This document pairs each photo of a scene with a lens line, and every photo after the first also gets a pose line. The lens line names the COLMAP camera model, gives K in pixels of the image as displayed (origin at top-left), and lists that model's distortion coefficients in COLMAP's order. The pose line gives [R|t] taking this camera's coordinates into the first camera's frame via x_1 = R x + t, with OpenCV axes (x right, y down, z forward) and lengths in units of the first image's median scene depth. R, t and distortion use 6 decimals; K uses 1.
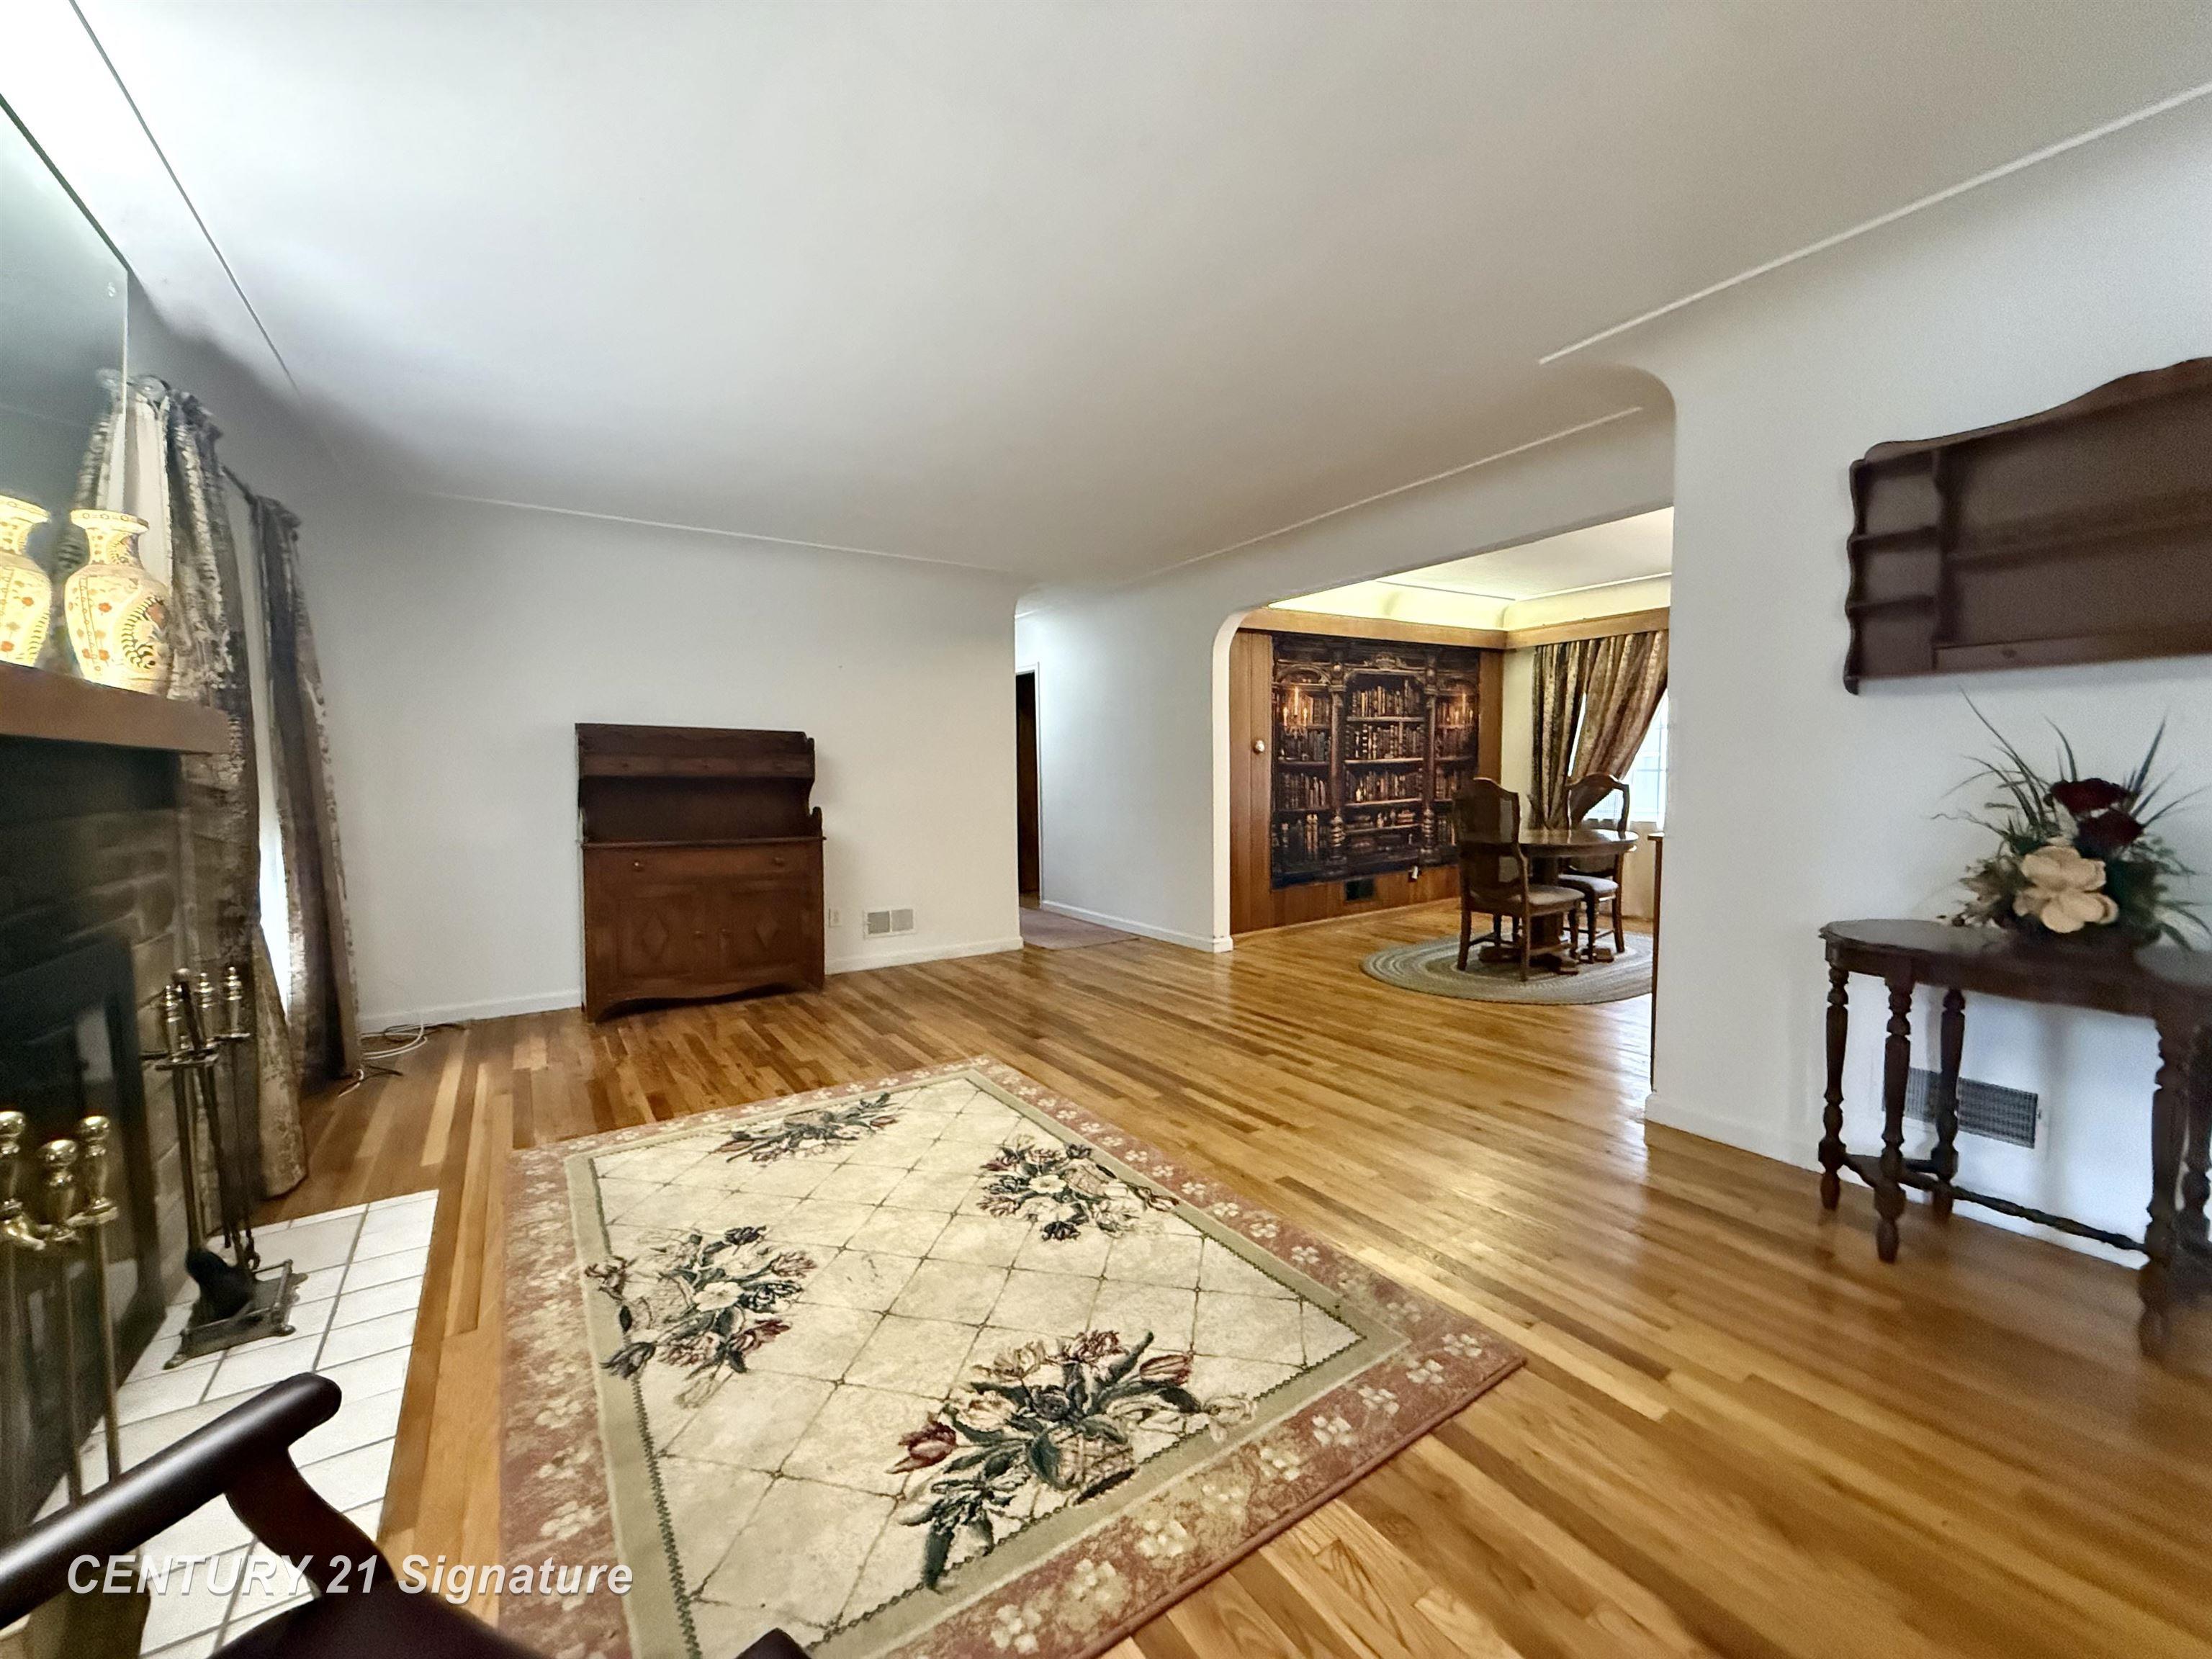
lens RADIAL K [[888.7, 0, 1098.1], [0, 888.7, 824.4], [0, 0, 1]] dist [0.001740, 0.000081]
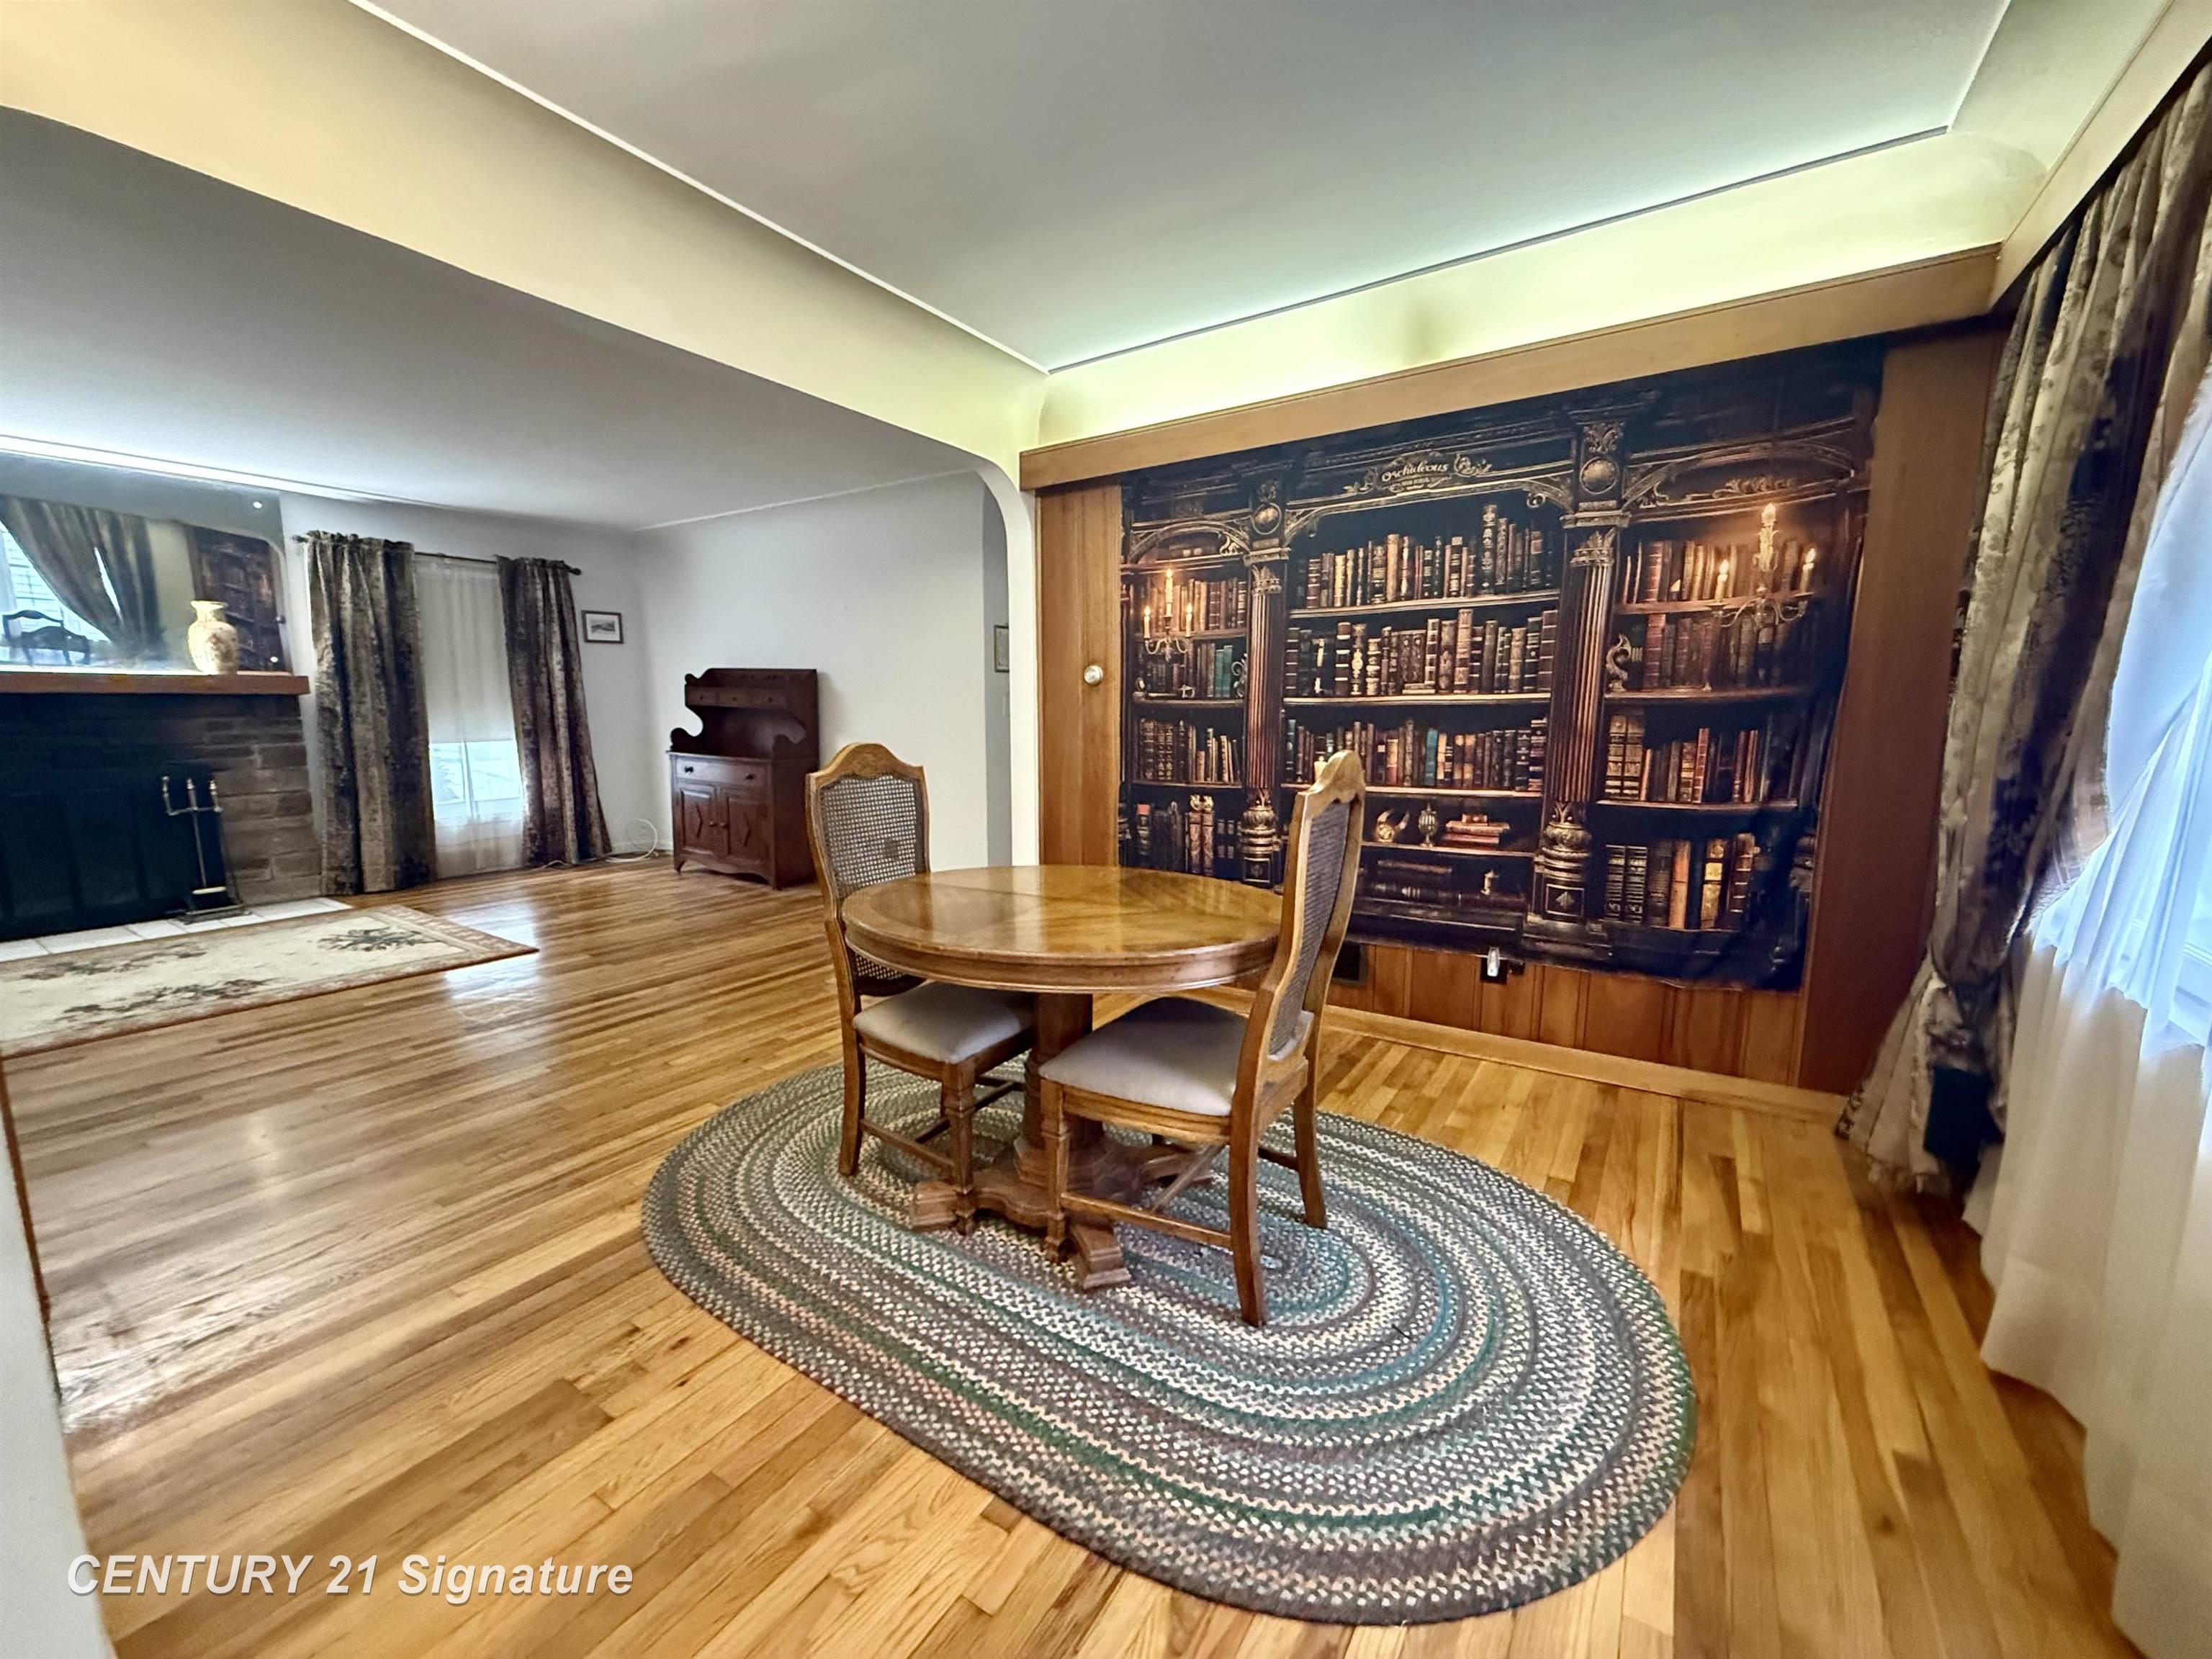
lens RADIAL K [[888.7, 0, 1100.6], [0, 888.7, 834.2], [0, 0, 1]] dist [0.001740, 0.000081]
pose [[0.397941, 0.147133, -0.905536, 0.700306], [-0.064380, 0.989101, 0.132419, -0.054942], [0.915149, 0.005603, 0.403076, 0.690817]]
